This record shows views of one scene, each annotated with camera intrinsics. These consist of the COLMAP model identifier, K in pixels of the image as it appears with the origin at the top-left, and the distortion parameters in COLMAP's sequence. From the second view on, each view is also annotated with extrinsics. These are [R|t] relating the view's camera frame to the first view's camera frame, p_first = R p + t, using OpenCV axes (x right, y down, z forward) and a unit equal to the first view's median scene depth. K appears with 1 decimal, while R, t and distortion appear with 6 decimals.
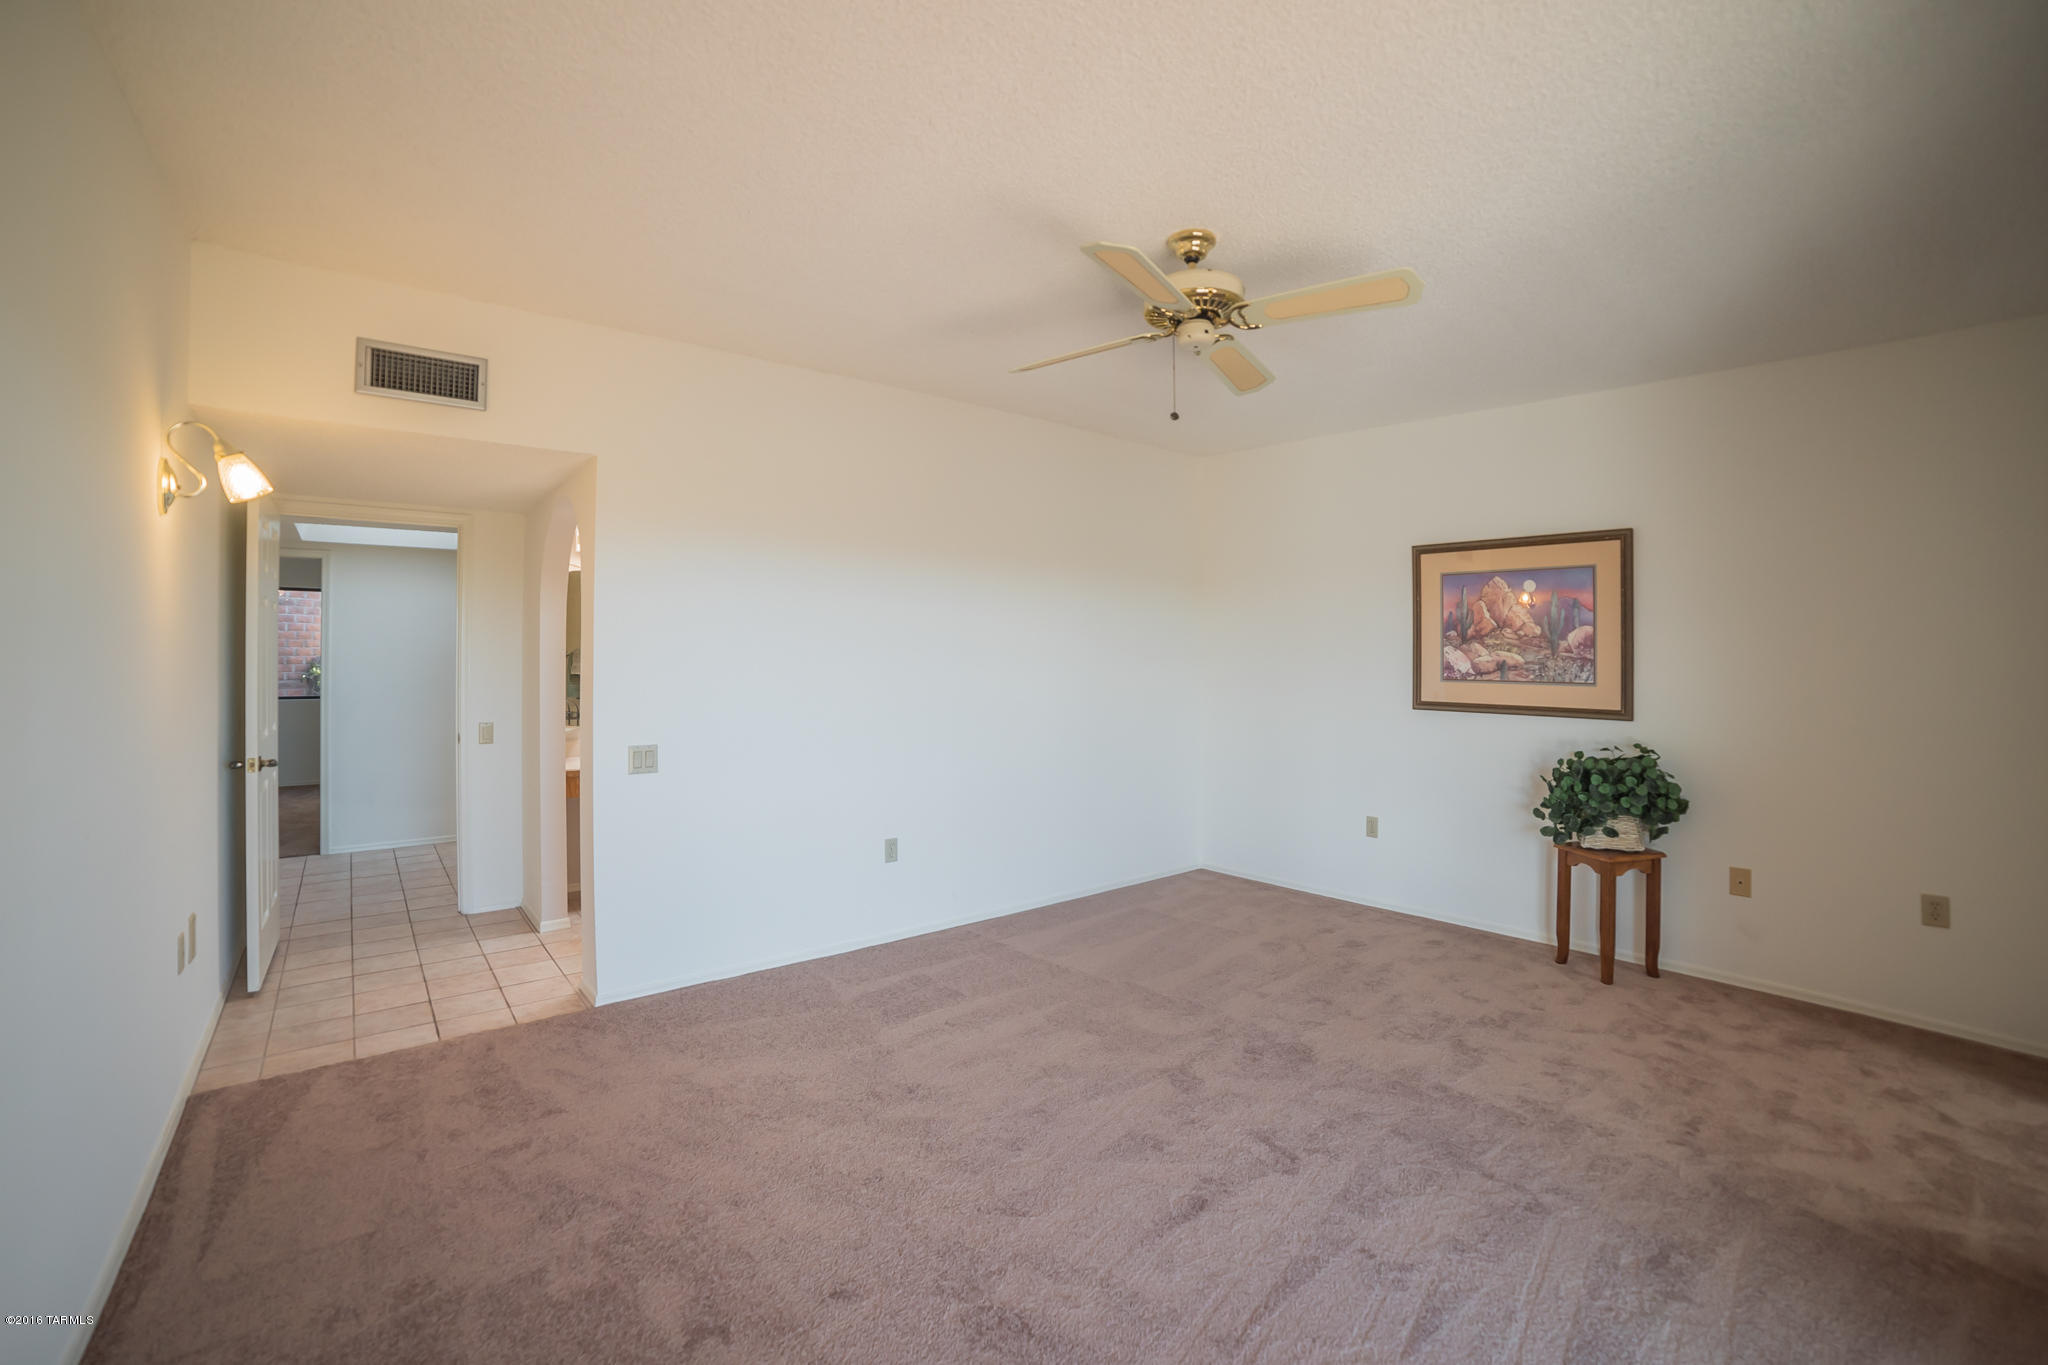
lens RADIAL K [[901.7, 0, 1026.7], [0, 901.7, 670.5], [0, 0, 1]] dist [-0.000553, 0.000796]
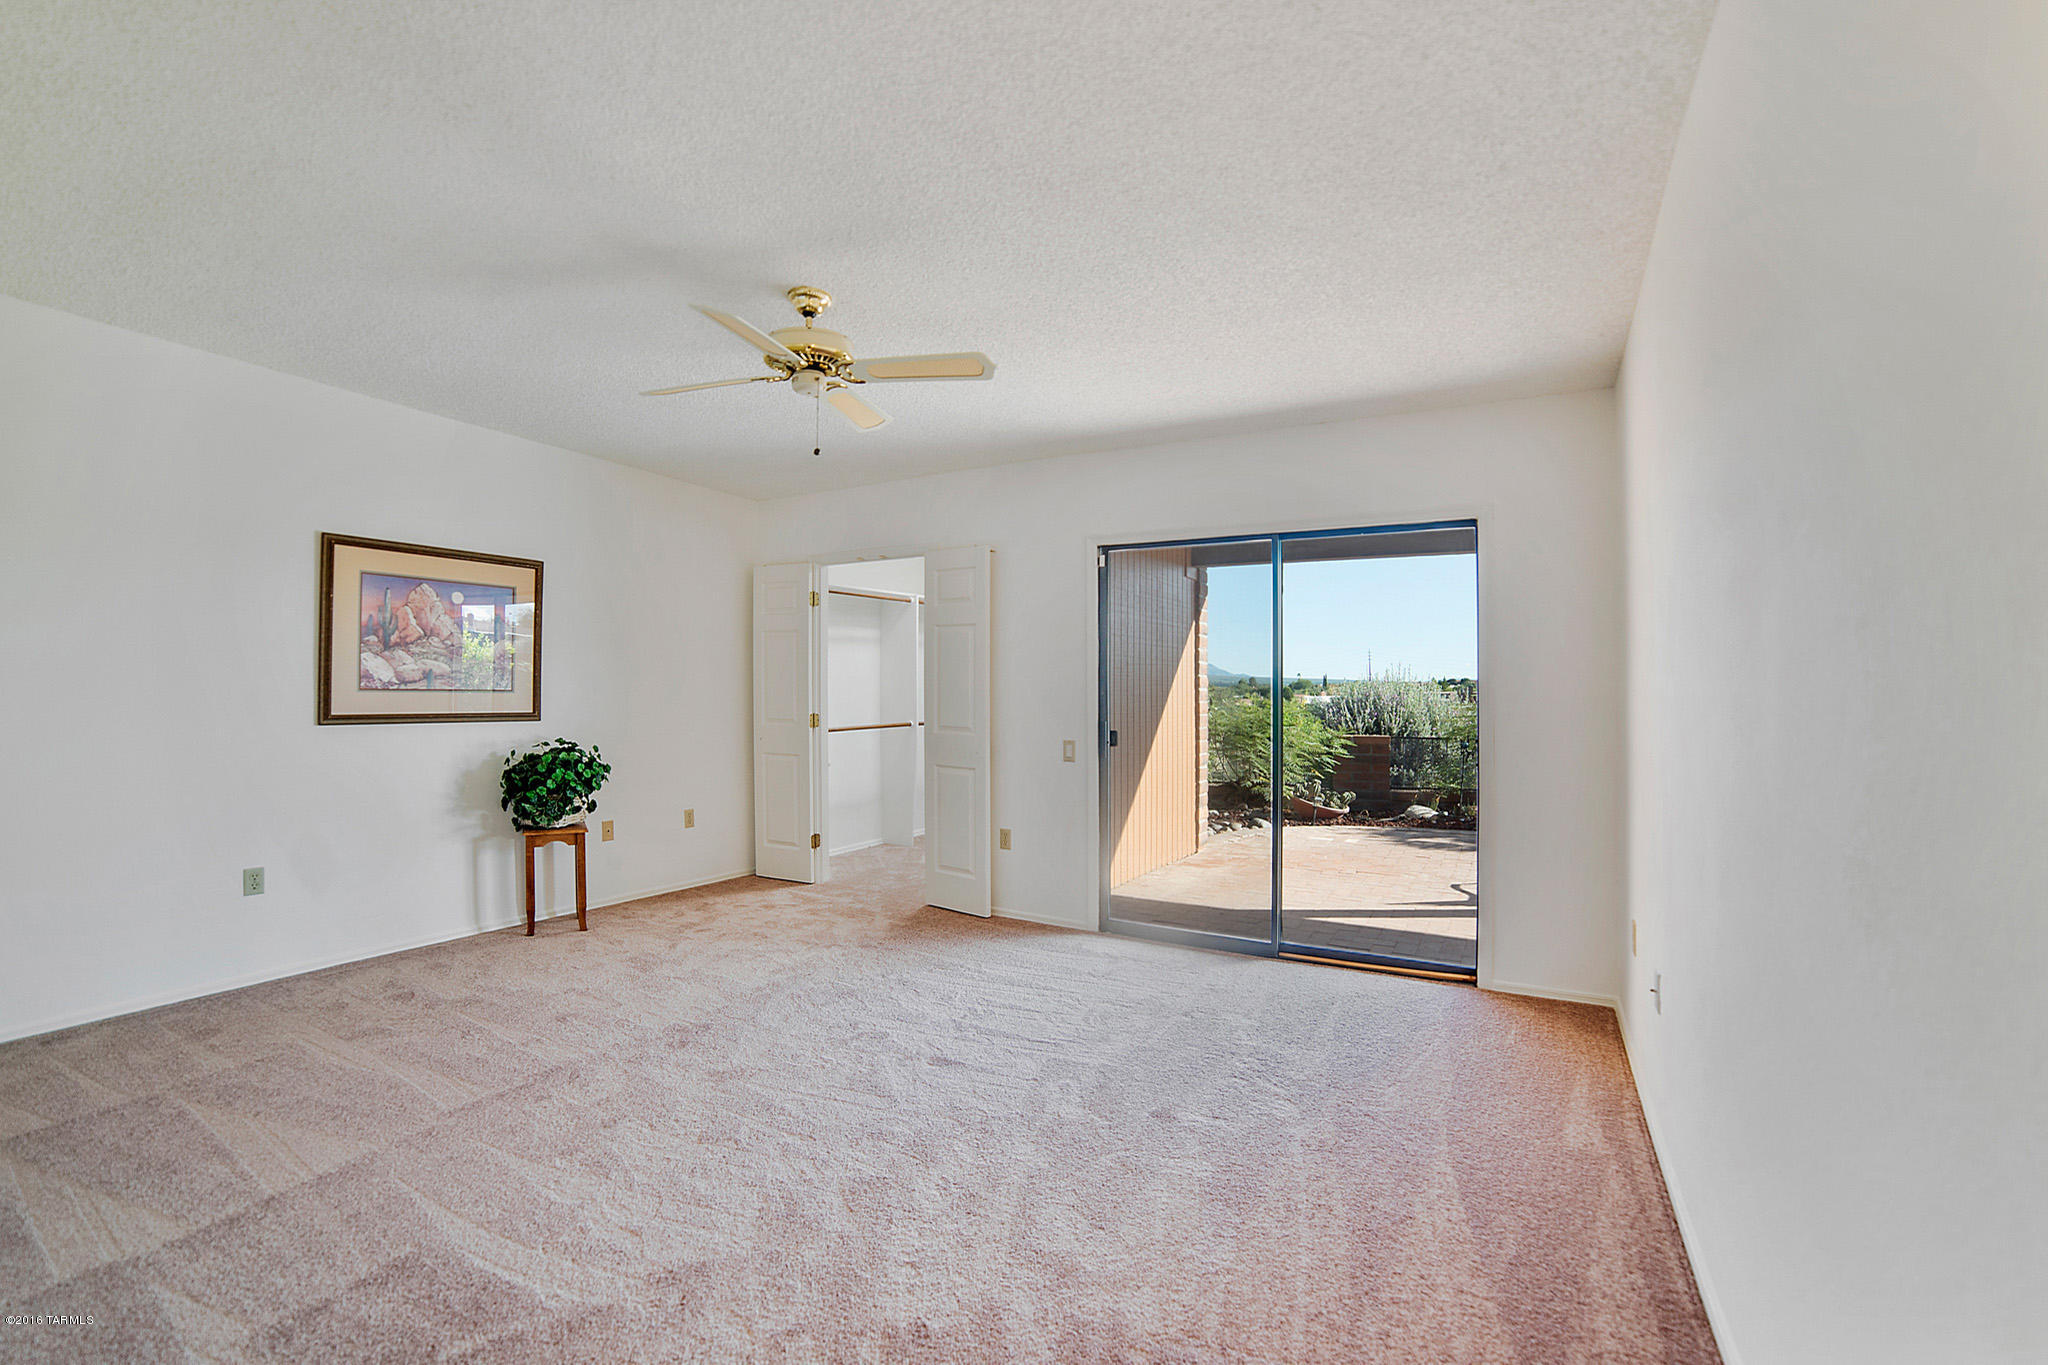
lens RADIAL K [[901.7, 0, 1022.5], [0, 901.7, 687.0], [0, 0, 1]] dist [-0.000553, 0.000796]
pose [[-0.307128, -0.005305, 0.951654, -0.618953], [0.008735, 0.999927, 0.008394, 0.005883], [-0.951628, 0.010891, -0.307059, 0.689049]]
